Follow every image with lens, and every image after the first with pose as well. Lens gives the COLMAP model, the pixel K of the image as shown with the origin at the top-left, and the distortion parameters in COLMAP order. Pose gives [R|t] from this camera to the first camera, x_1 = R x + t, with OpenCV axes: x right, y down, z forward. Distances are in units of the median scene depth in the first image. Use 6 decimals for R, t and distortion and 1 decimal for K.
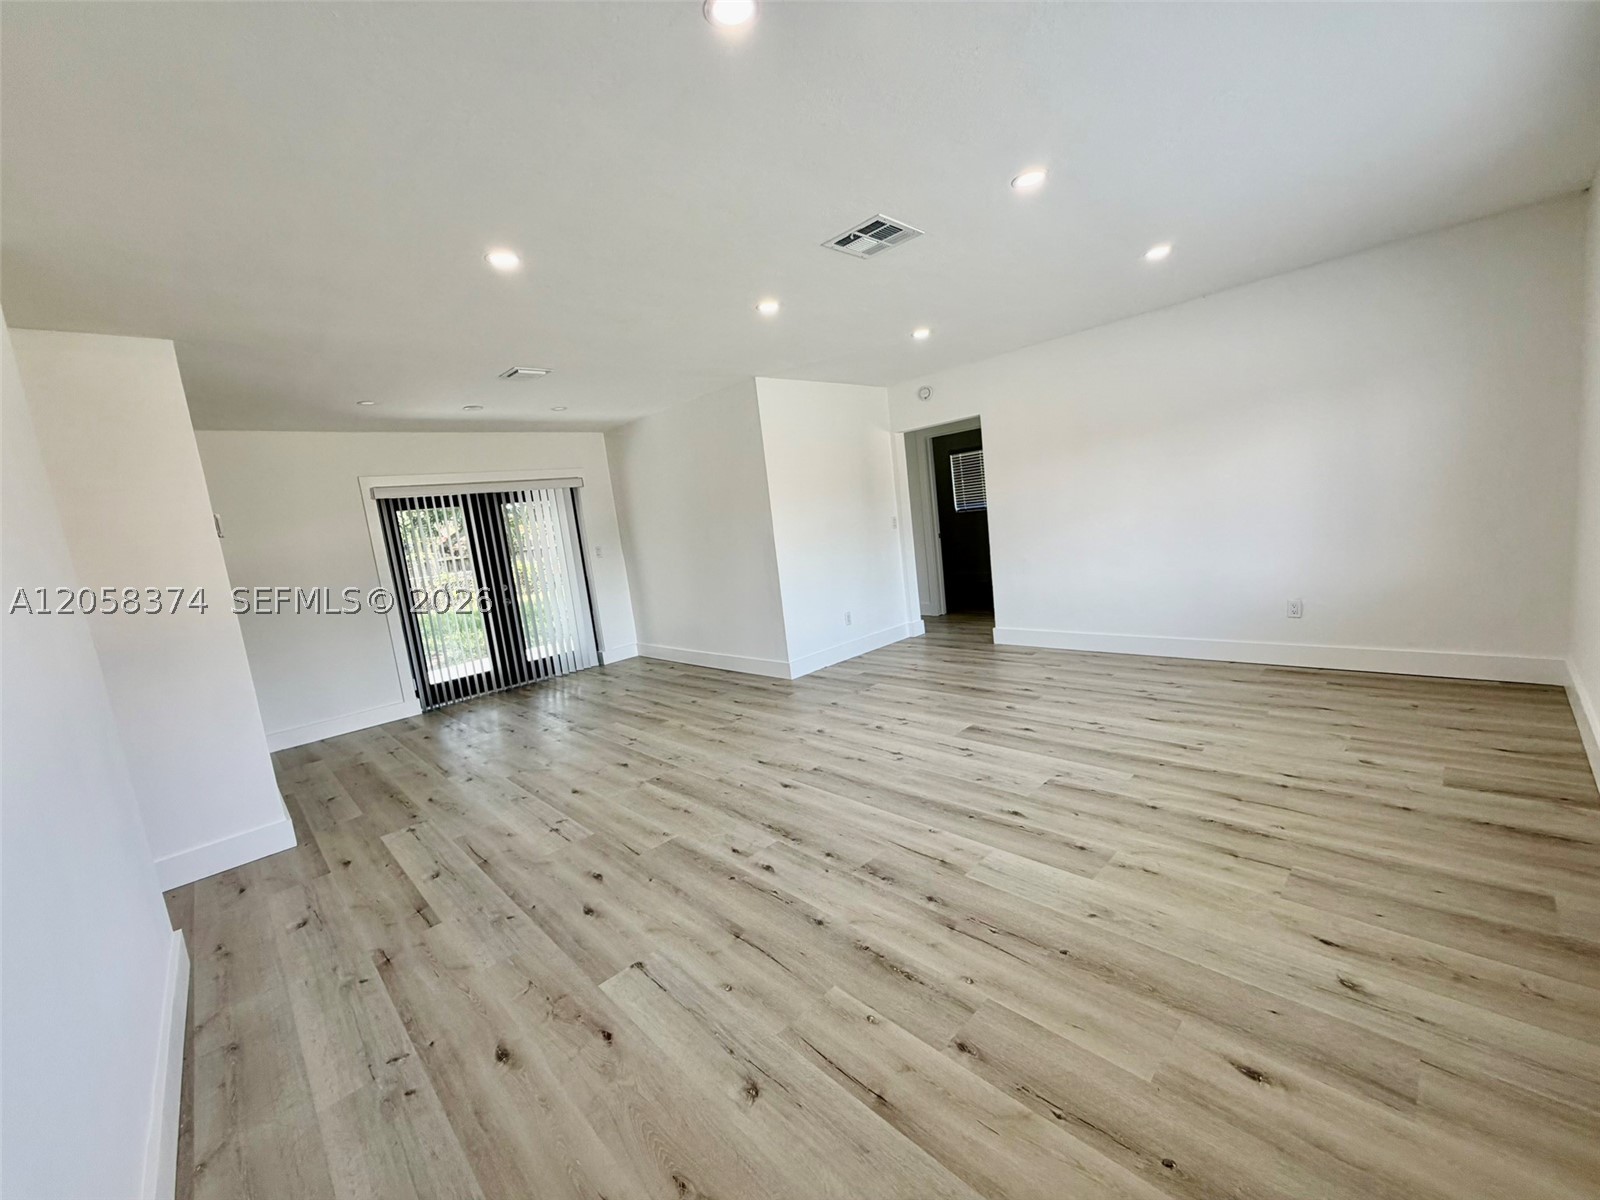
lens RADIAL K [[639.0, 0, 799.7], [0, 639.0, 599.0], [0, 0, 1]] dist [-0.000020, -0.000335]
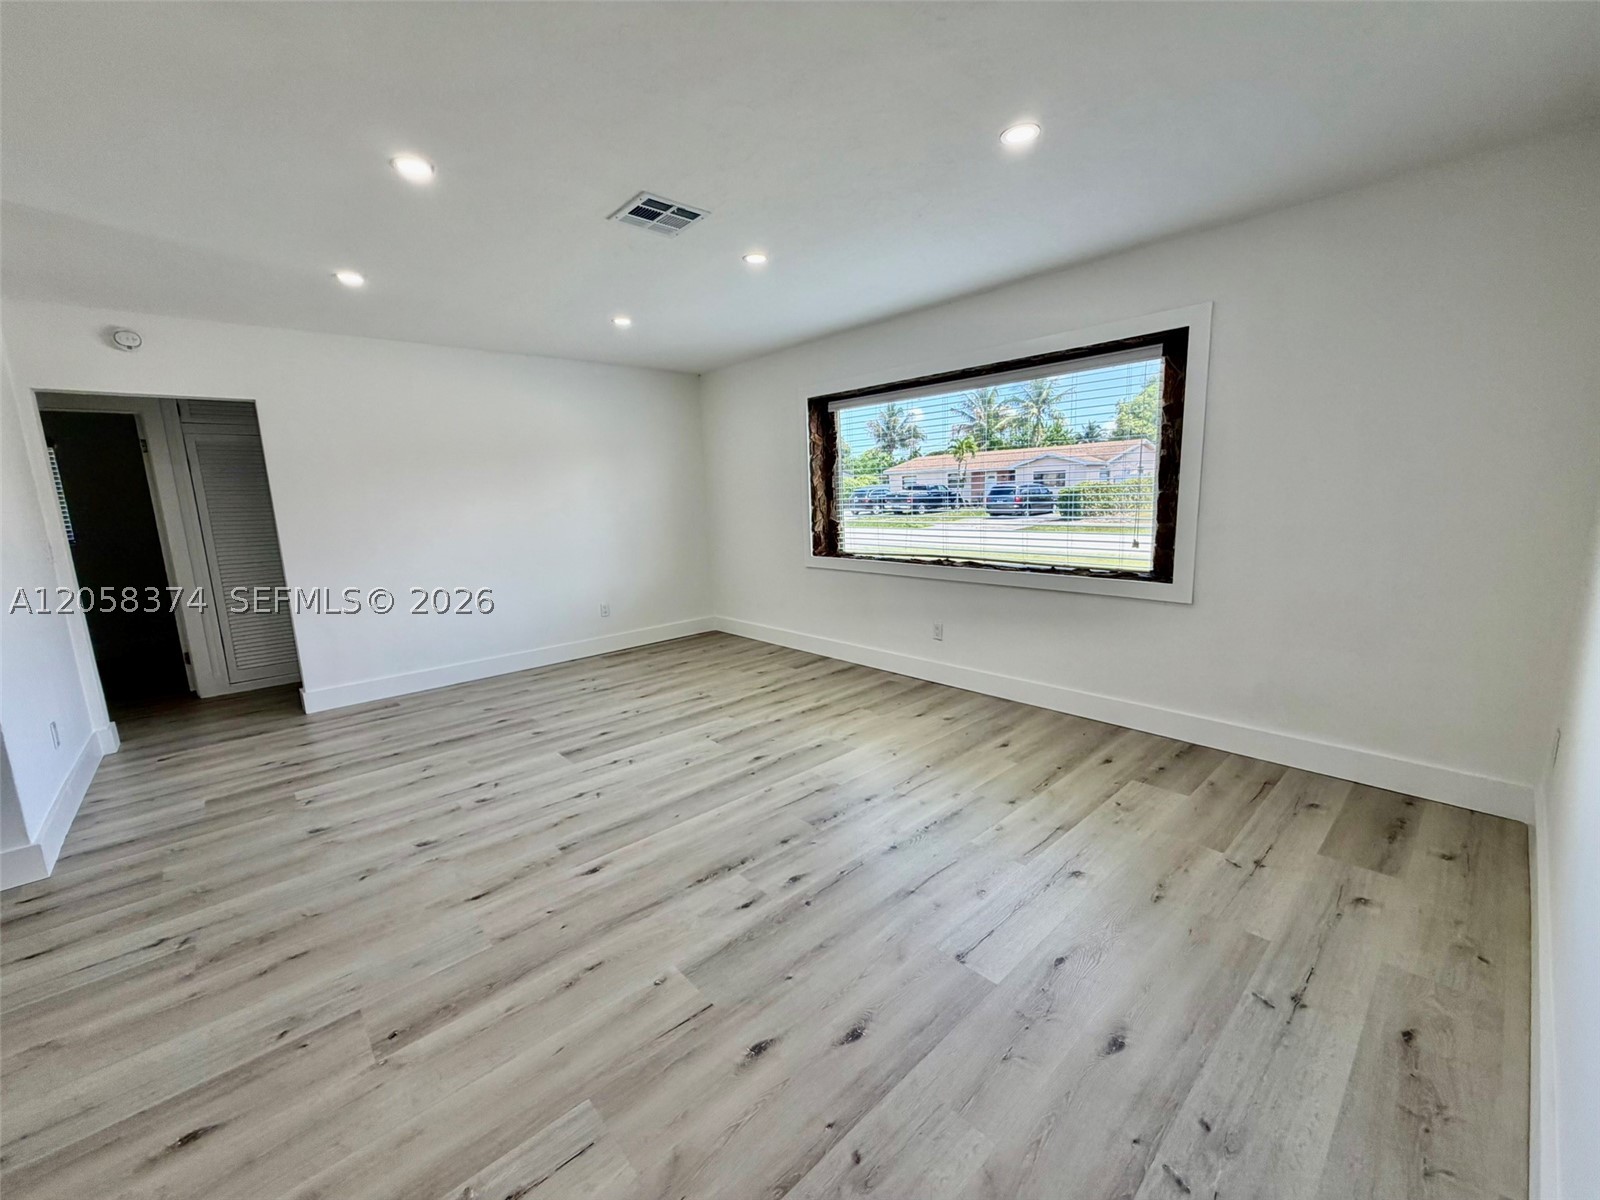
lens RADIAL K [[639.0, 0, 791.1], [0, 639.0, 602.8], [0, 0, 1]] dist [-0.000020, -0.000335]
pose [[0.039393, -0.058298, 0.997522, -0.778586], [0.164252, 0.985095, 0.051085, -0.005119], [-0.985631, 0.161833, 0.048381, 0.762227]]
